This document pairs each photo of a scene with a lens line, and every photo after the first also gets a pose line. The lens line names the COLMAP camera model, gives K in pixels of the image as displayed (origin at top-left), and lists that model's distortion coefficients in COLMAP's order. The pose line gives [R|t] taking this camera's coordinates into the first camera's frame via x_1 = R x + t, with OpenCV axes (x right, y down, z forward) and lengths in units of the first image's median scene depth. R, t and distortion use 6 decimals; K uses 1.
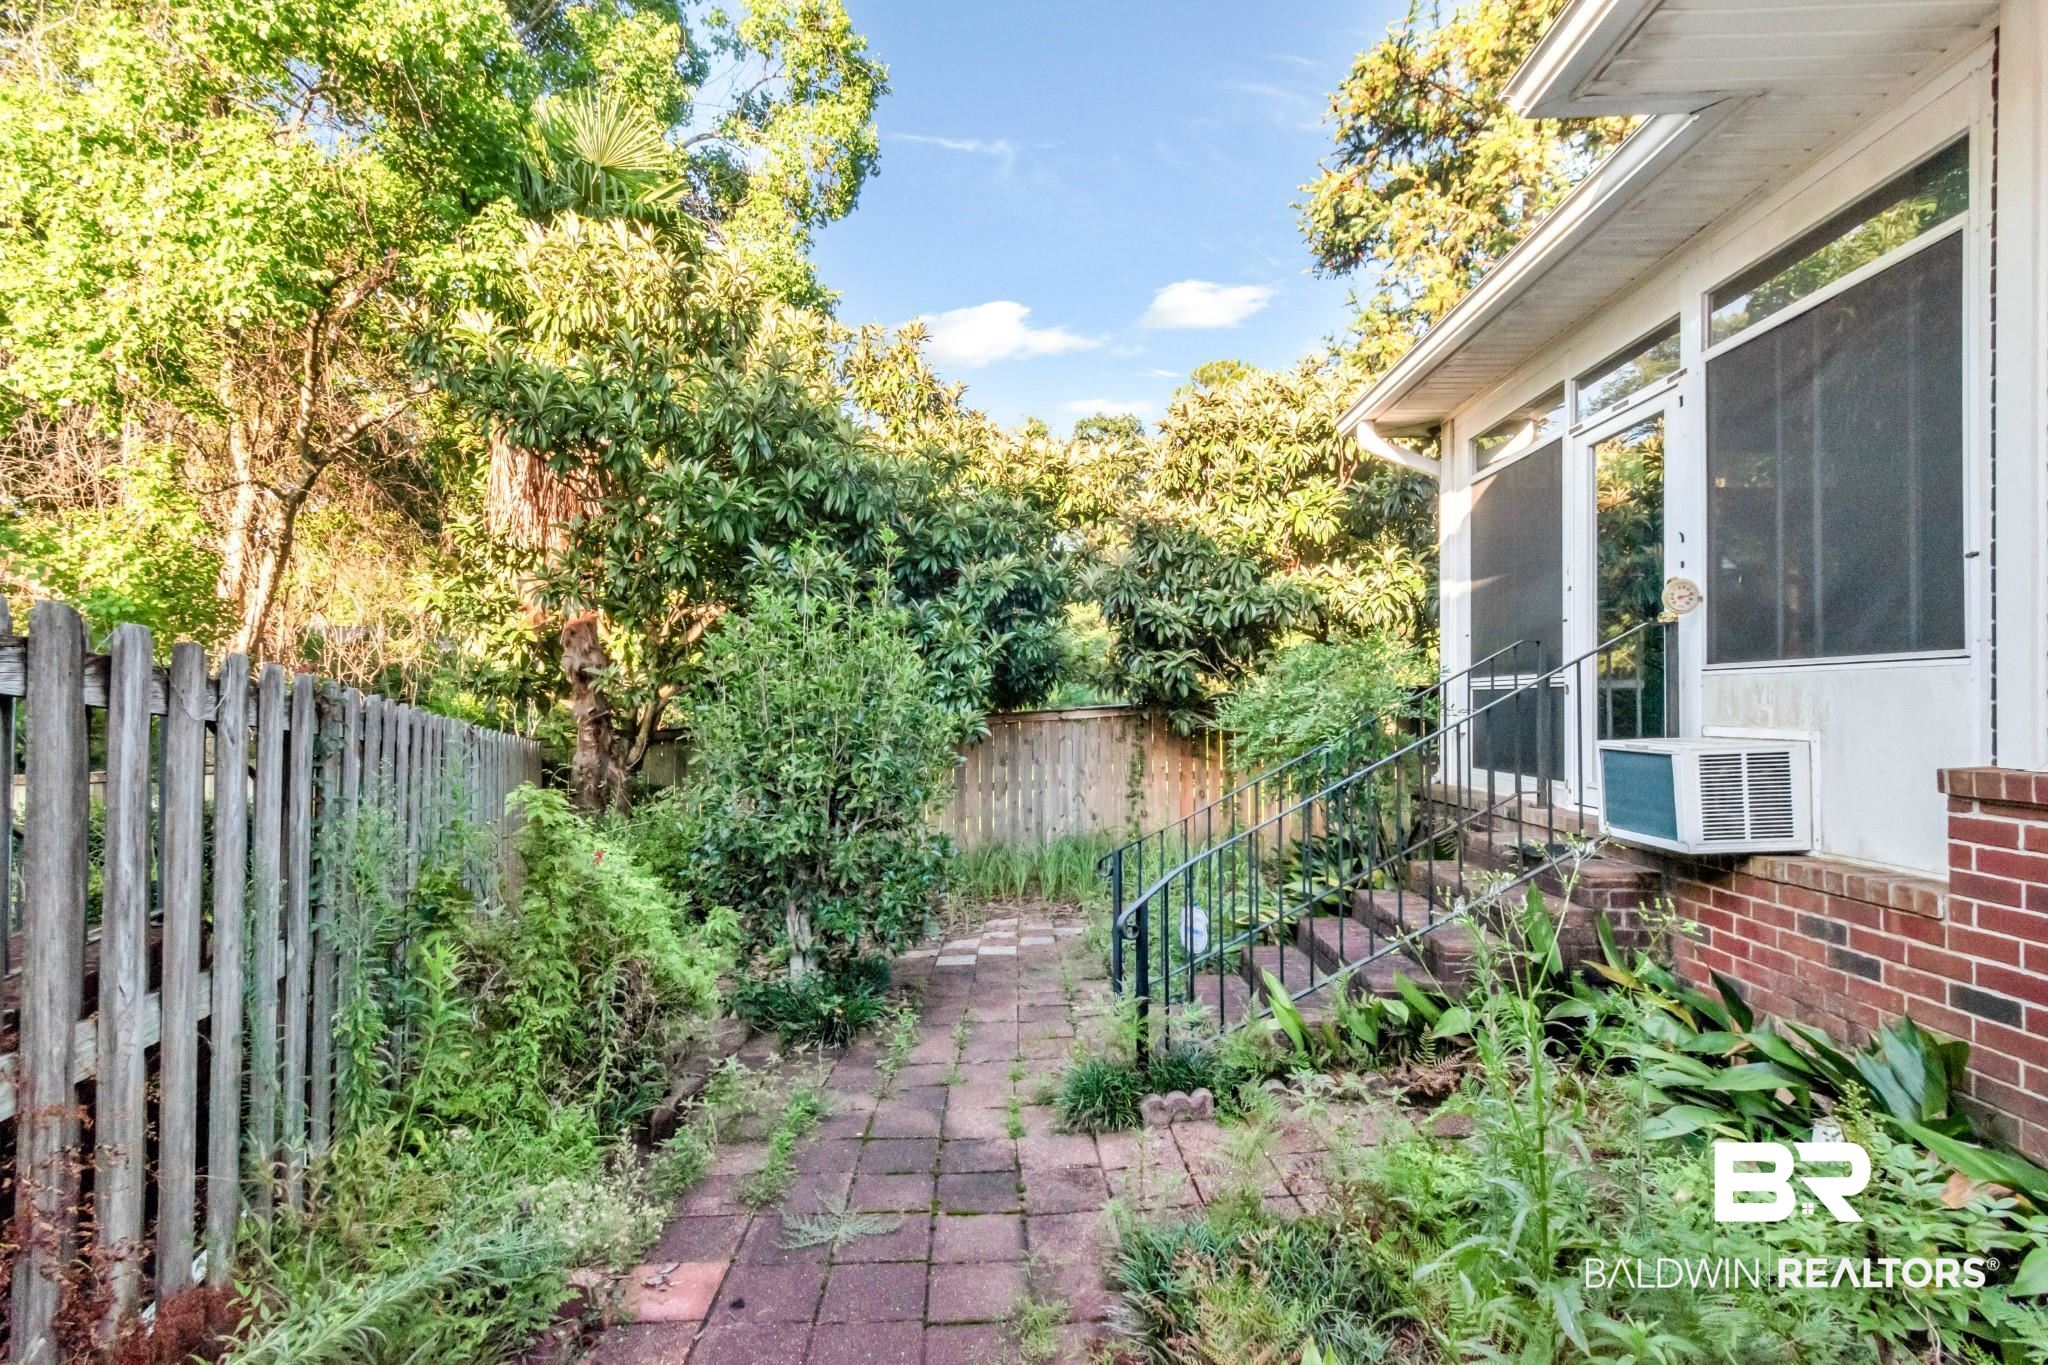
lens RADIAL K [[926.0, 0, 1036.4], [0, 926.0, 649.1], [0, 0, 1]] dist [0.003081, 0.000492]
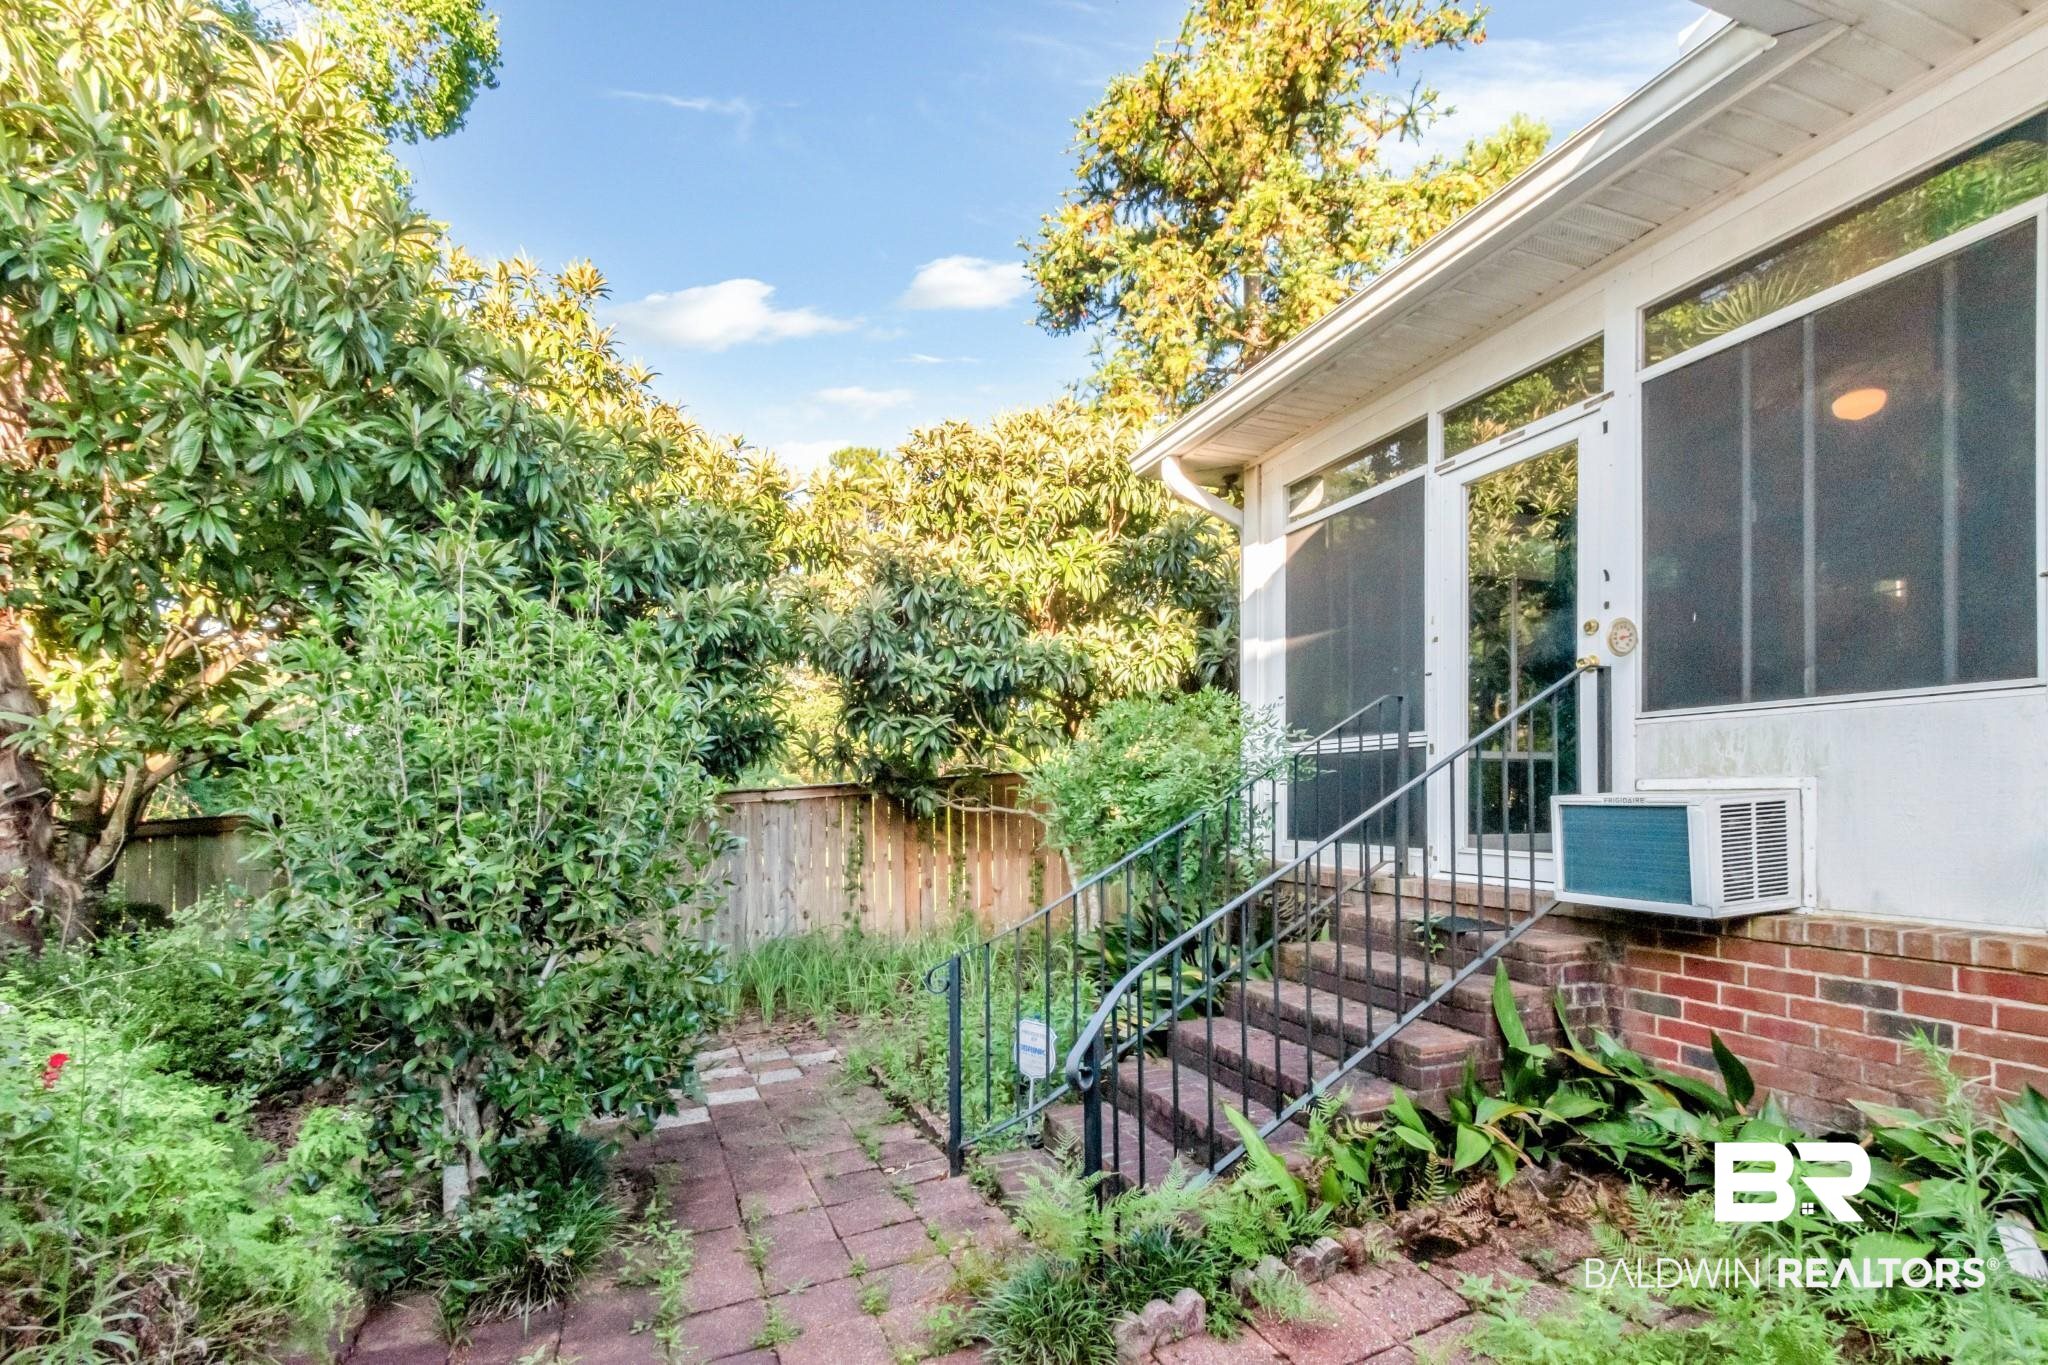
lens RADIAL K [[916.9, 0, 1023.5], [0, 916.9, 773.5], [0, 0, 1]] dist [0.001181, -0.000536]
pose [[0.925585, 0.004274, 0.378515, -0.094191], [-0.016685, 0.999425, 0.029515, 0.030213], [-0.378171, -0.033634, 0.925124, 0.195159]]
